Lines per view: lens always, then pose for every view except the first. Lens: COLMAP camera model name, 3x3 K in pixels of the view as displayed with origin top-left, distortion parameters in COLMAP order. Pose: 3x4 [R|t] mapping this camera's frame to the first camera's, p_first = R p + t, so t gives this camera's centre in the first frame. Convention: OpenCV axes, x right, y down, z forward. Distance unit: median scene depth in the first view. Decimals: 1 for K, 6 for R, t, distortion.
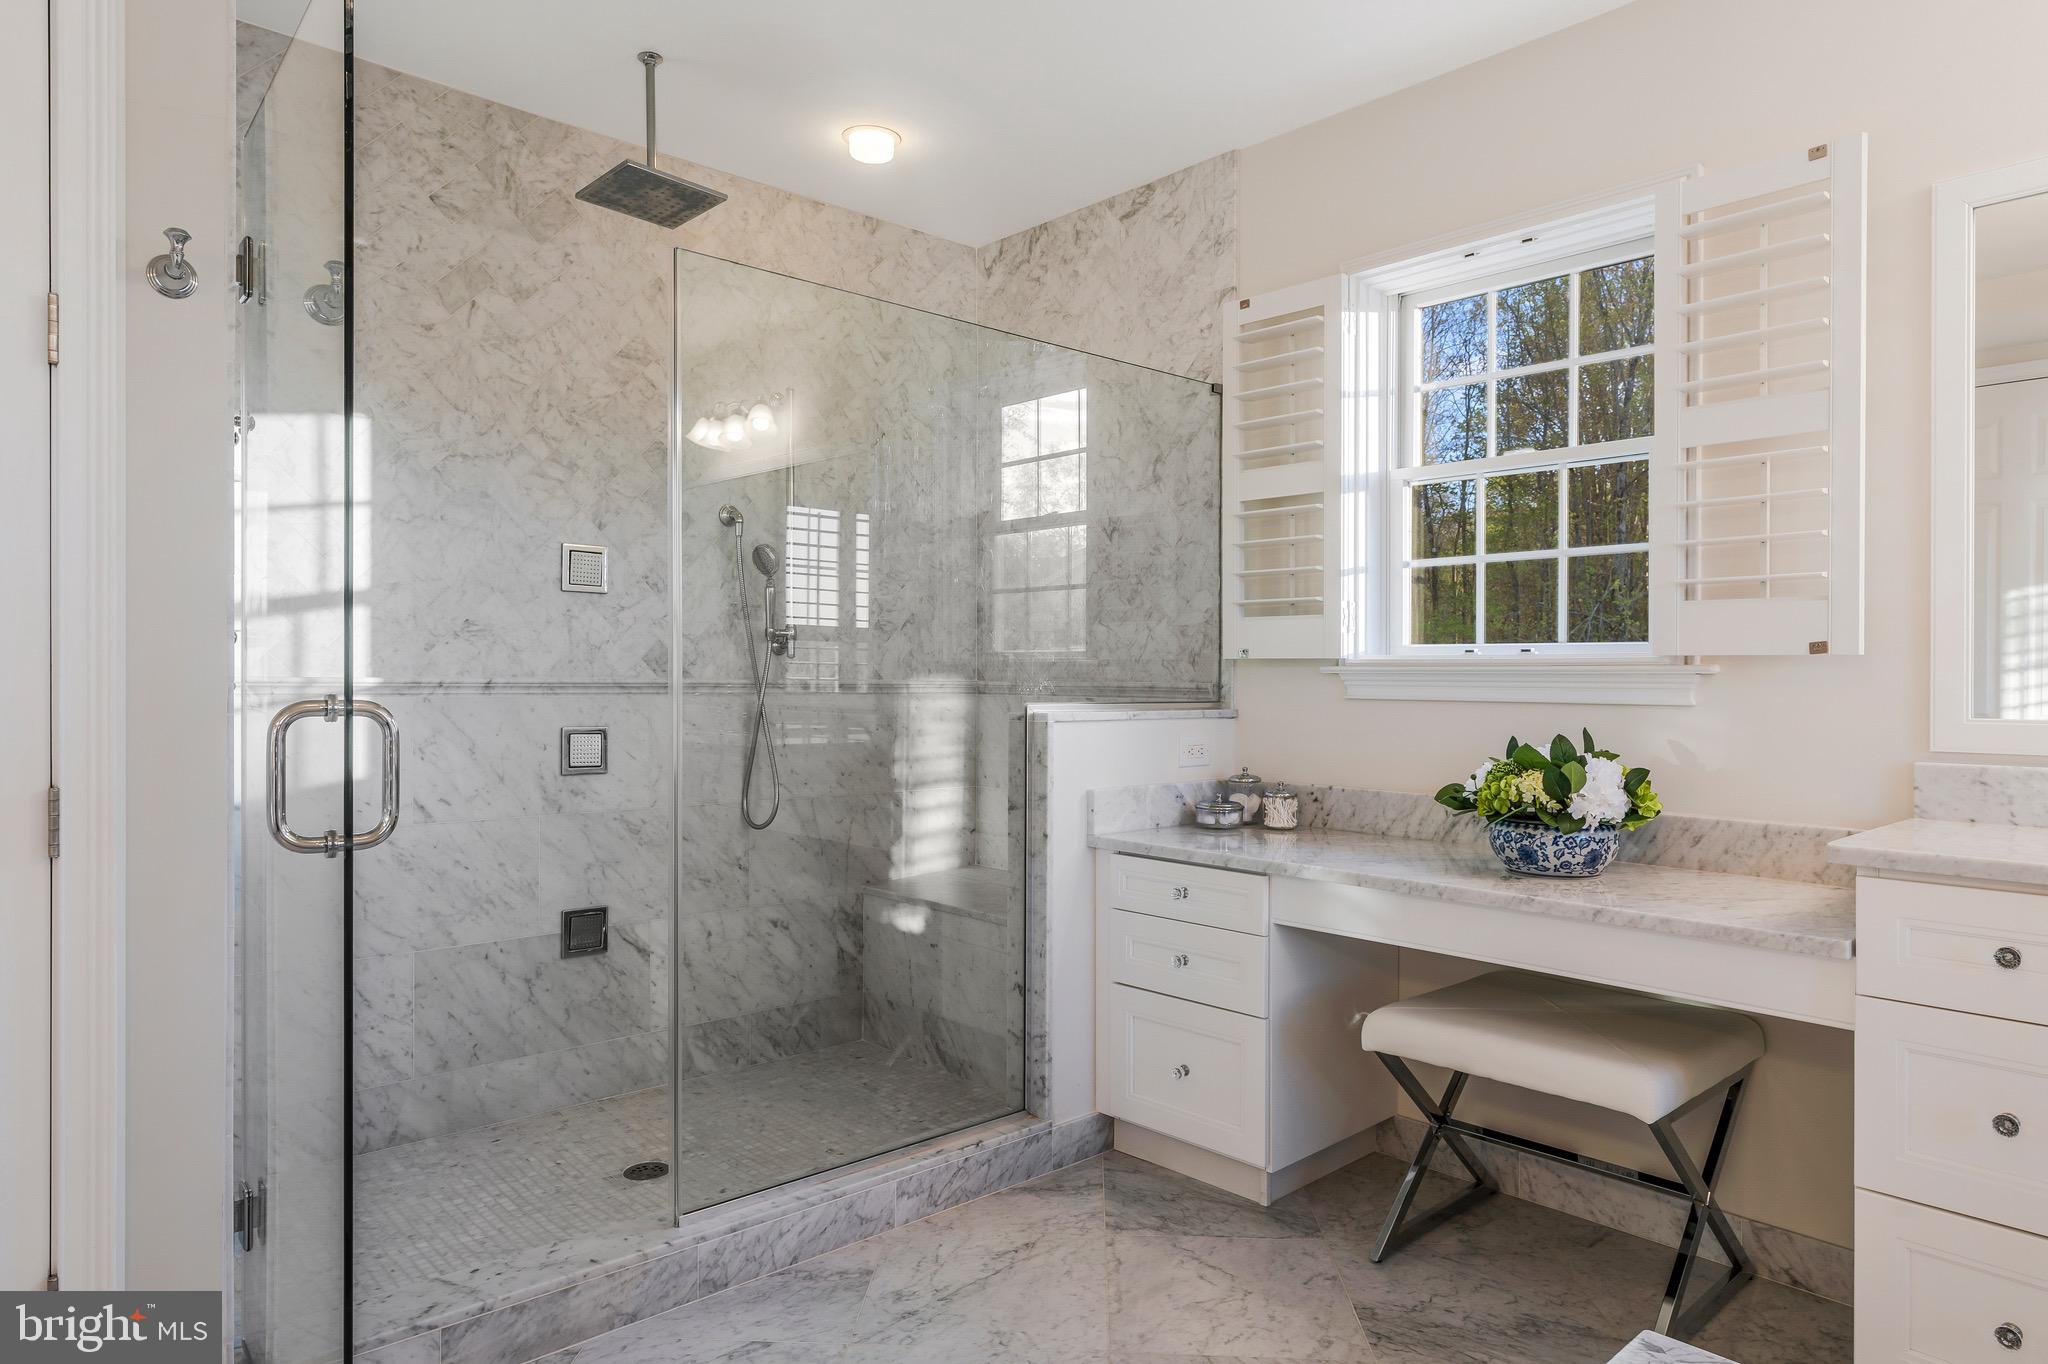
lens RADIAL K [[1225.2, 0, 1023.3], [0, 1225.2, 686.0], [0, 0, 1]] dist [0.000141, -0.000286]
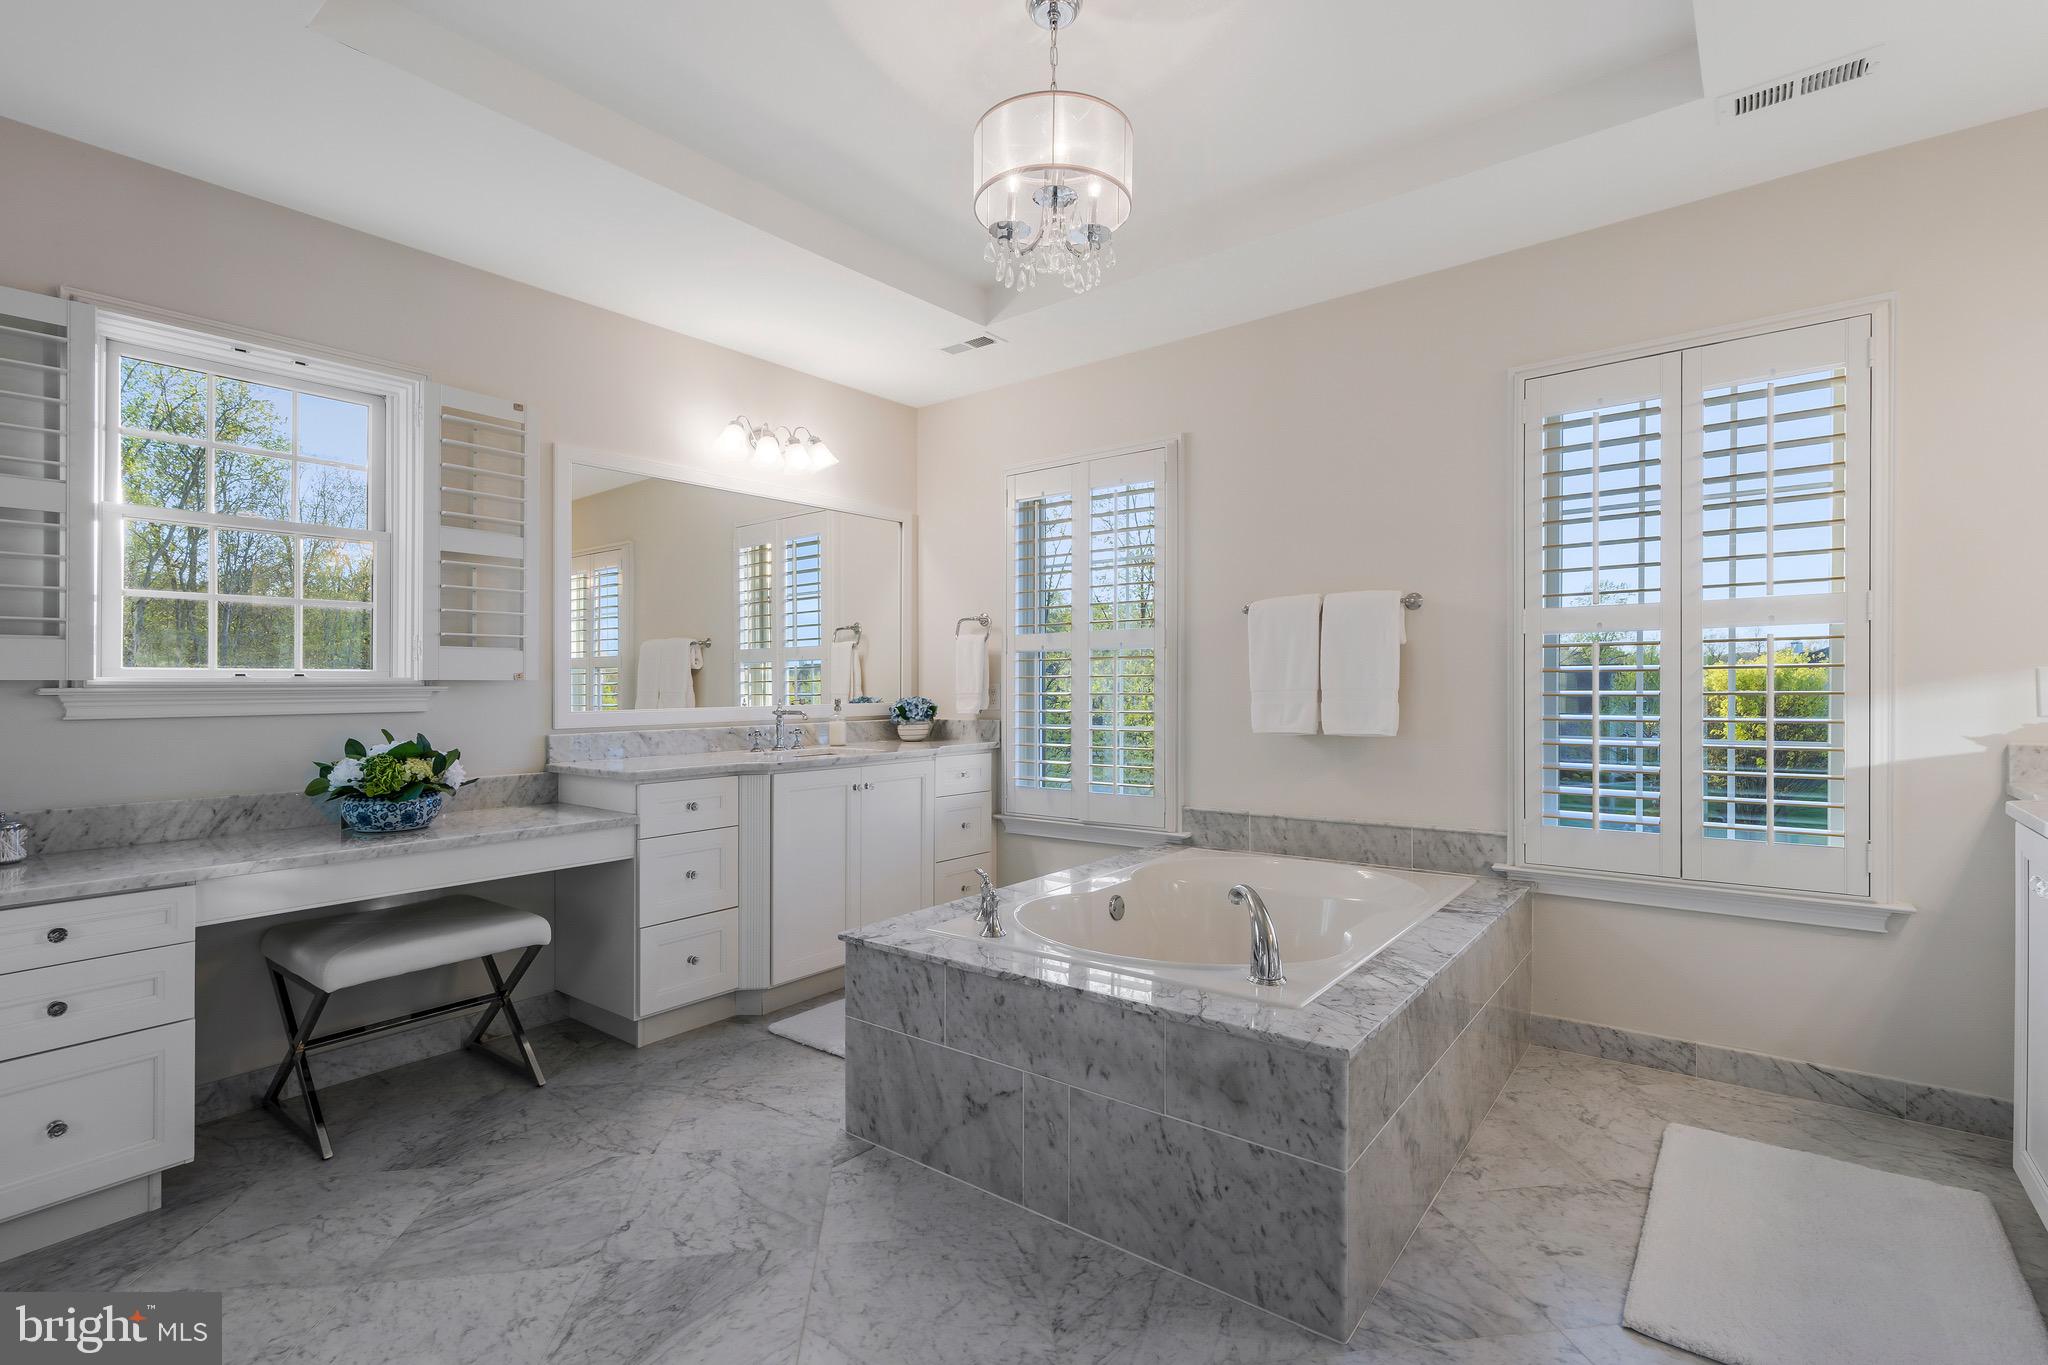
lens RADIAL K [[938.7, 0, 1023.9], [0, 938.7, 677.3], [0, 0, 1]] dist [-0.000697, 0.000496]
pose [[-0.168710, -0.003417, 0.985660, -0.732929], [0.010001, 0.999937, 0.005178, -0.024890], [-0.985615, 0.010731, -0.168665, 0.415340]]
